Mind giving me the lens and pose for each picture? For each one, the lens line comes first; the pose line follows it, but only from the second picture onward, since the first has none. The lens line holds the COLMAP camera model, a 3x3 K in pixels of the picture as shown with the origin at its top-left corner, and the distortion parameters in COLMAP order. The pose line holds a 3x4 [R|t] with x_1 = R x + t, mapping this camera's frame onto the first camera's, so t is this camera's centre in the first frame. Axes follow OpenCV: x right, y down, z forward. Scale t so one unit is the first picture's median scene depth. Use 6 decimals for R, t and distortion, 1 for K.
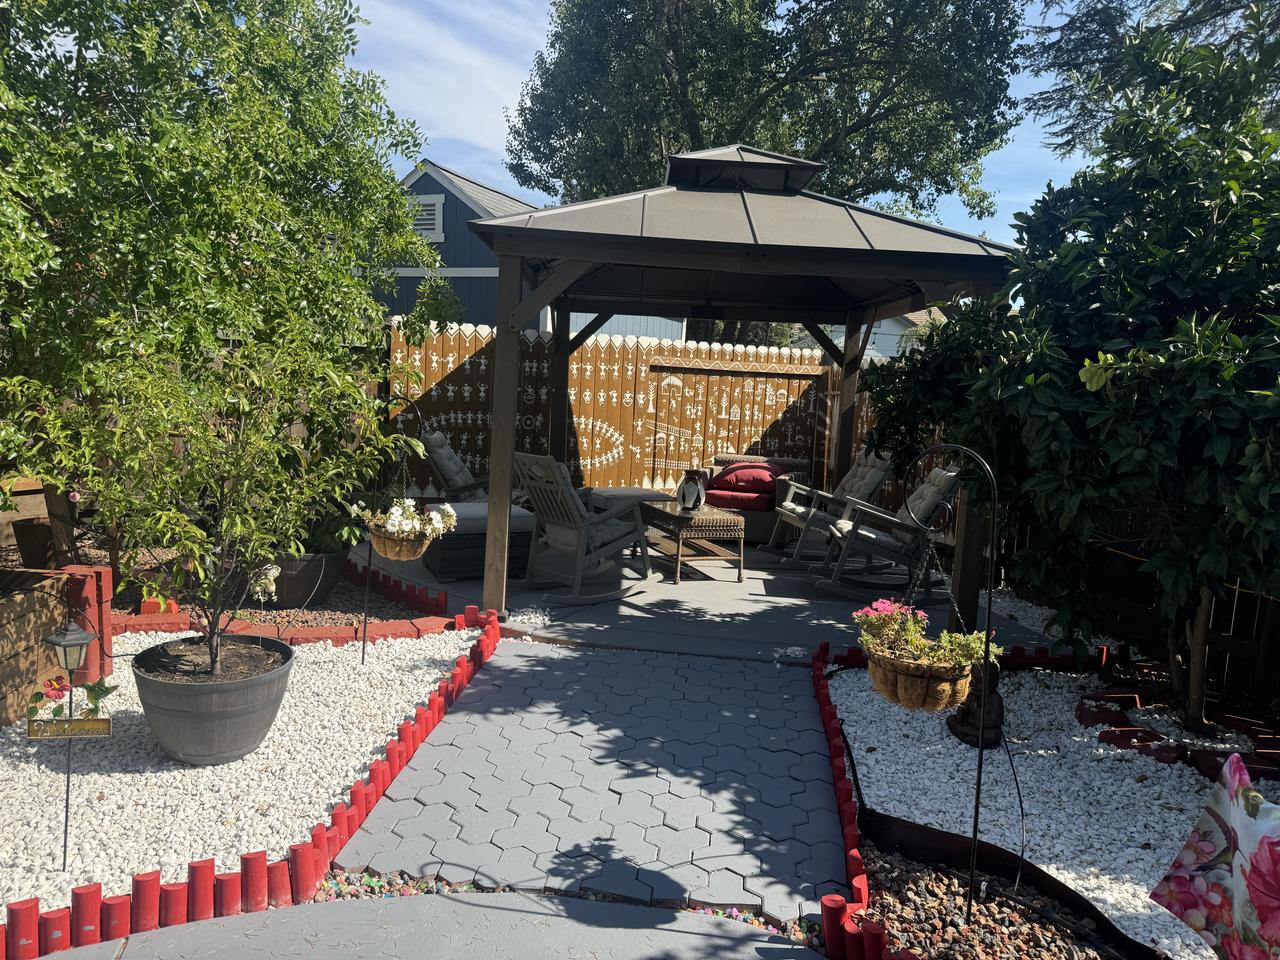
lens RADIAL K [[909.9, 0, 642.7], [0, 909.9, 487.6], [0, 0, 1]] dist [0.112984, -0.052859]
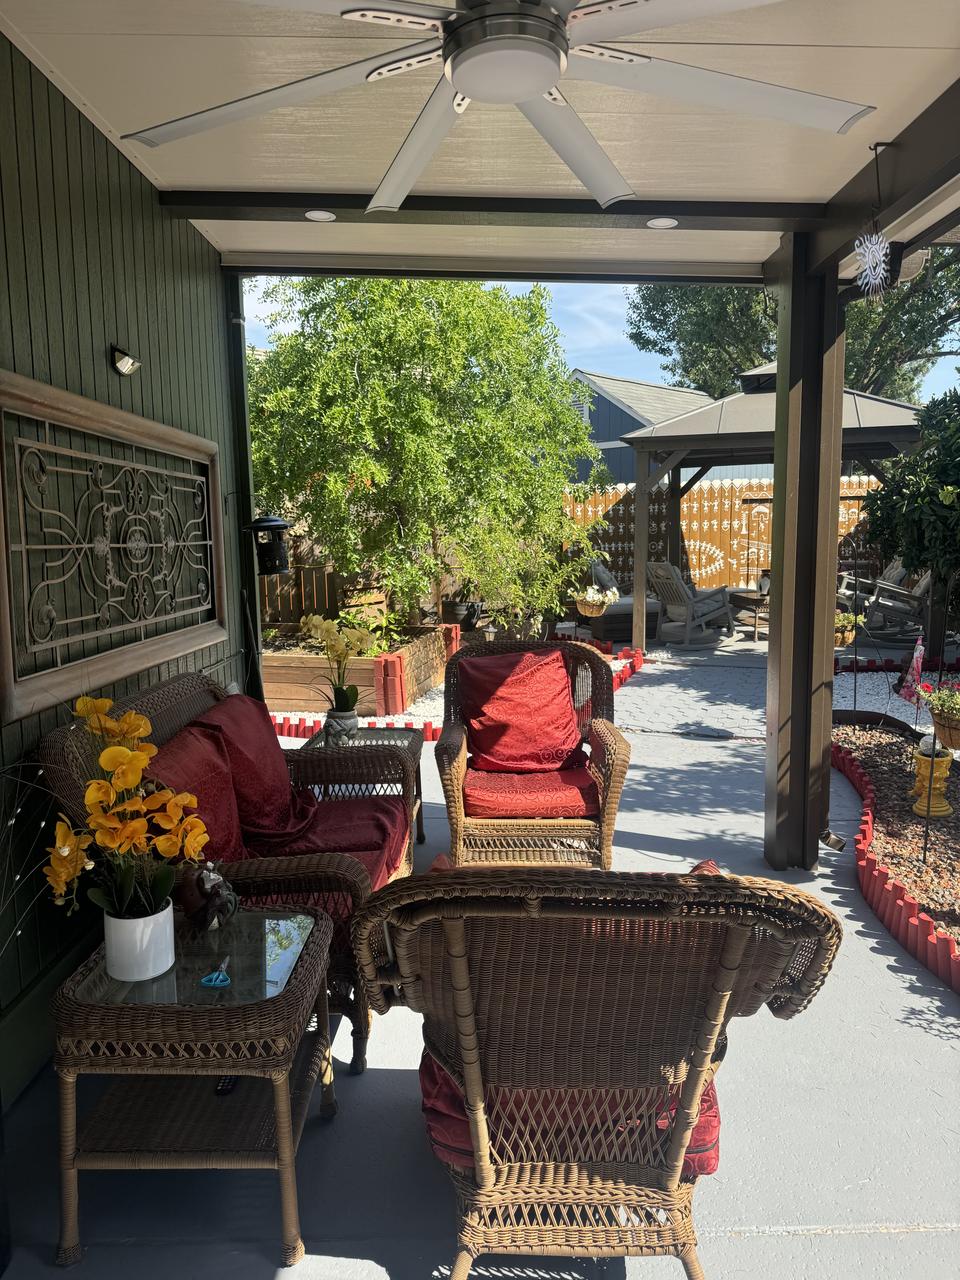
lens RADIAL K [[909.9, 0, 471.3], [0, 909.9, 635.5], [0, 0, 1]] dist [0.112984, -0.052859]
pose [[0.949208, -0.032982, -0.312917, 0.051355], [0.037115, 0.999285, 0.007256, 0.048552], [0.312454, -0.018501, 0.949753, -0.479682]]
